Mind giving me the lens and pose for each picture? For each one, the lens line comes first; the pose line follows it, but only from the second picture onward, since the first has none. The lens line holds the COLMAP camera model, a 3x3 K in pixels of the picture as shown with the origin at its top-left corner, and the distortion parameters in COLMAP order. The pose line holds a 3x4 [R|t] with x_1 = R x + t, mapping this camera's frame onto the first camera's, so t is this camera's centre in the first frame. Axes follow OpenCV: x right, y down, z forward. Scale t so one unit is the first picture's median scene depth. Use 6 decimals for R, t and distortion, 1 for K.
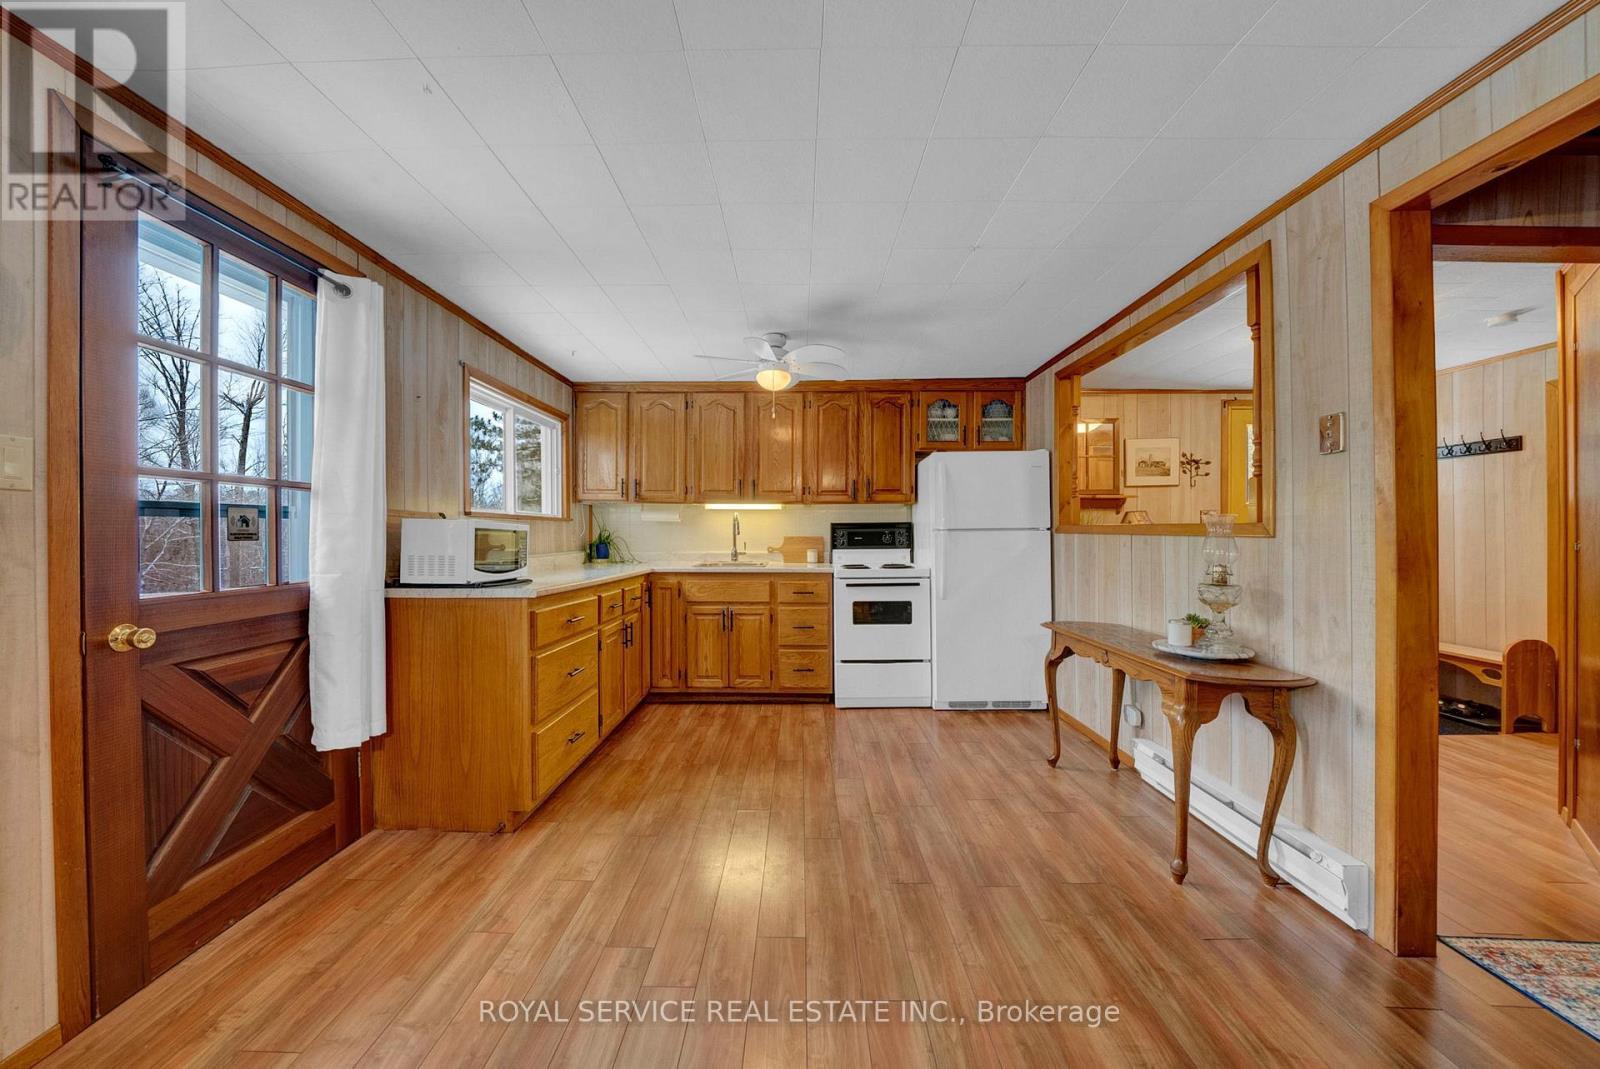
lens RADIAL K [[575.2, 0, 800.0], [0, 575.2, 534.5], [0, 0, 1]] dist [-0.014009, -0.000054]
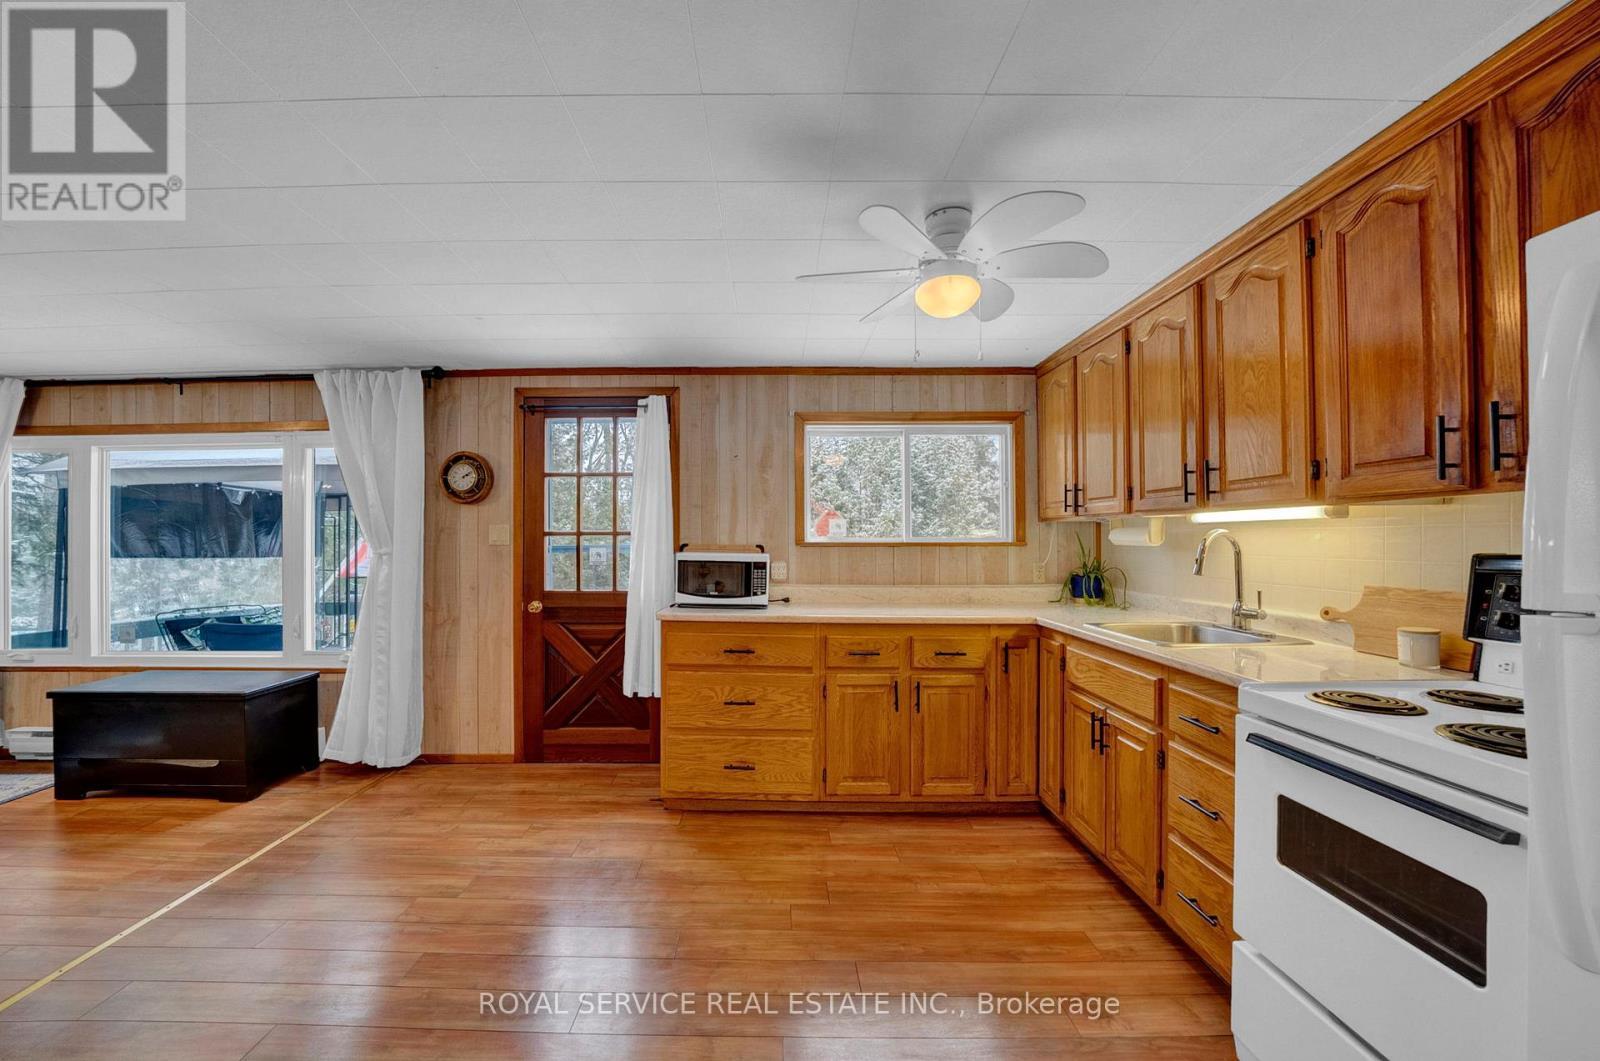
lens RADIAL K [[586.5, 0, 774.6], [0, 586.5, 537.6], [0, 0, 1]] dist [-0.026196, 0.002354]
pose [[0.000483, -0.005409, -0.999985, 0.427276], [-0.000903, 0.999985, -0.005409, -0.031365], [0.999999, 0.000906, 0.000478, 0.701393]]
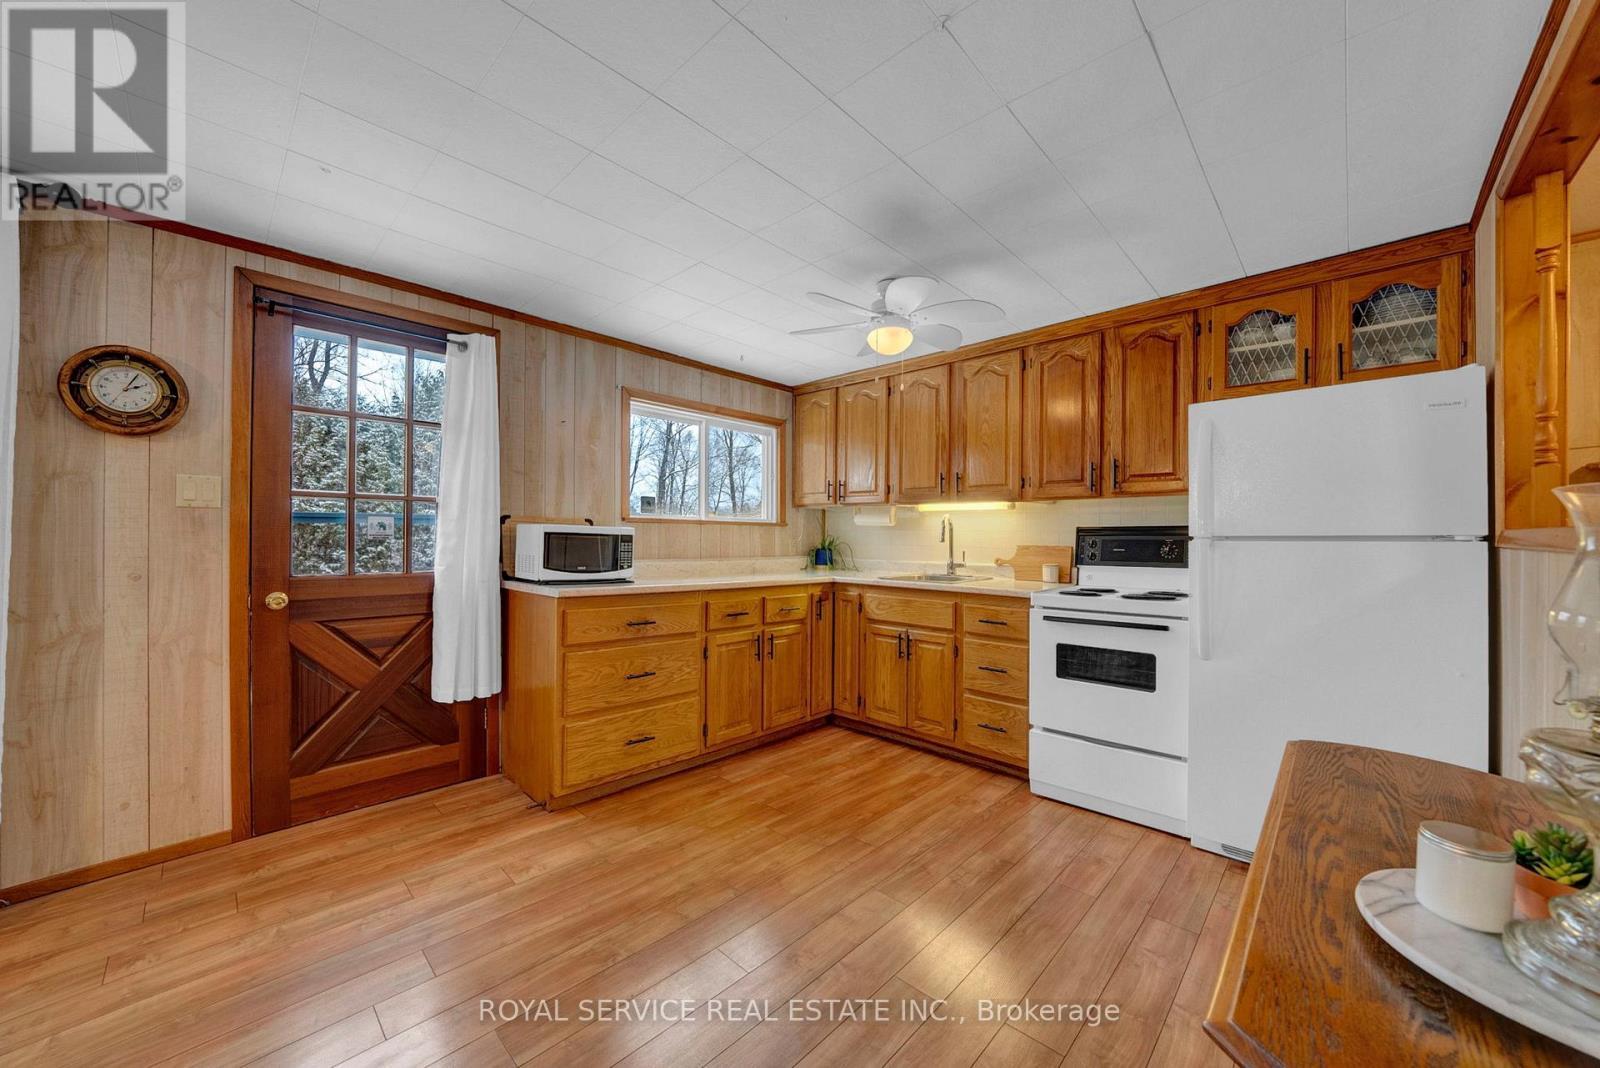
lens RADIAL K [[589.0, 0, 800.0], [0, 589.0, 534.0], [0, 0, 1]] dist [-0.017340, 0.000131]
pose [[0.728556, 0.004417, -0.684972, 0.342313], [-0.012125, 0.999906, -0.006449, -0.003064], [0.684879, 0.013004, 0.728541, 0.289574]]
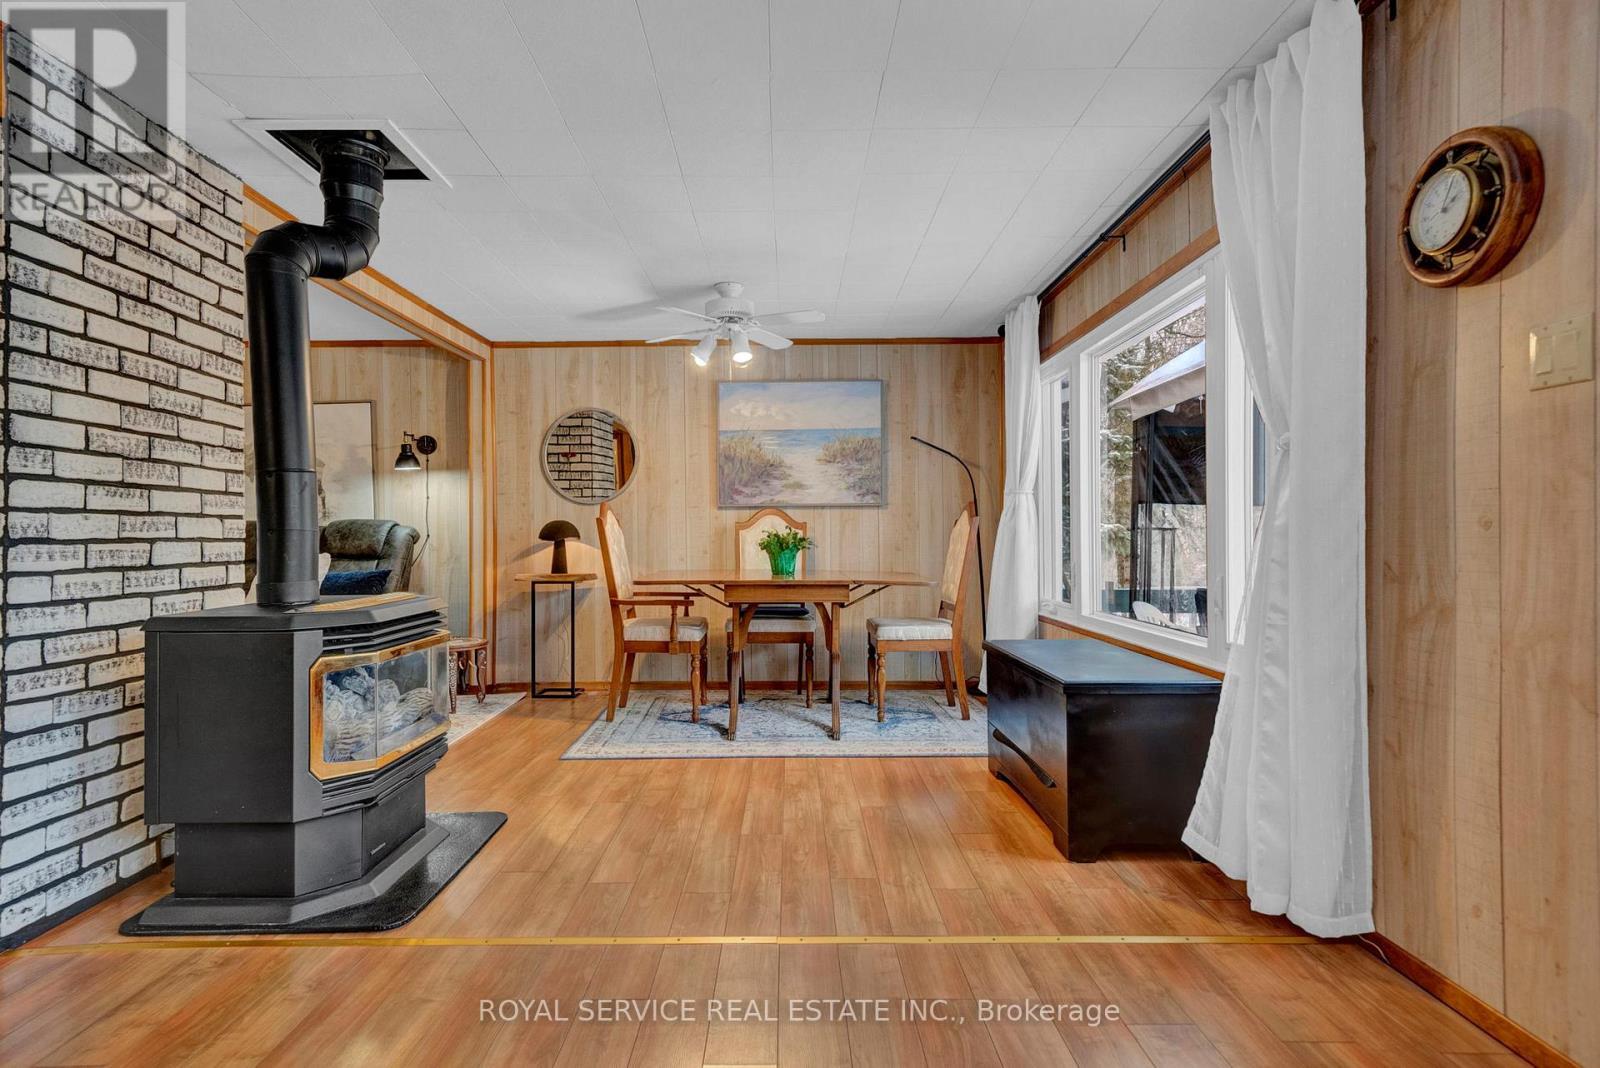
lens RADIAL K [[821.3, 0, 780.7], [0, 821.3, 532.5], [0, 0, 1]] dist [0.000271, 0.000247]
pose [[-0.999979, 0.005268, 0.003731, -0.072385], [0.005289, 0.999971, 0.005417, 0.039115], [-0.003703, 0.005437, -0.999978, 0.675617]]
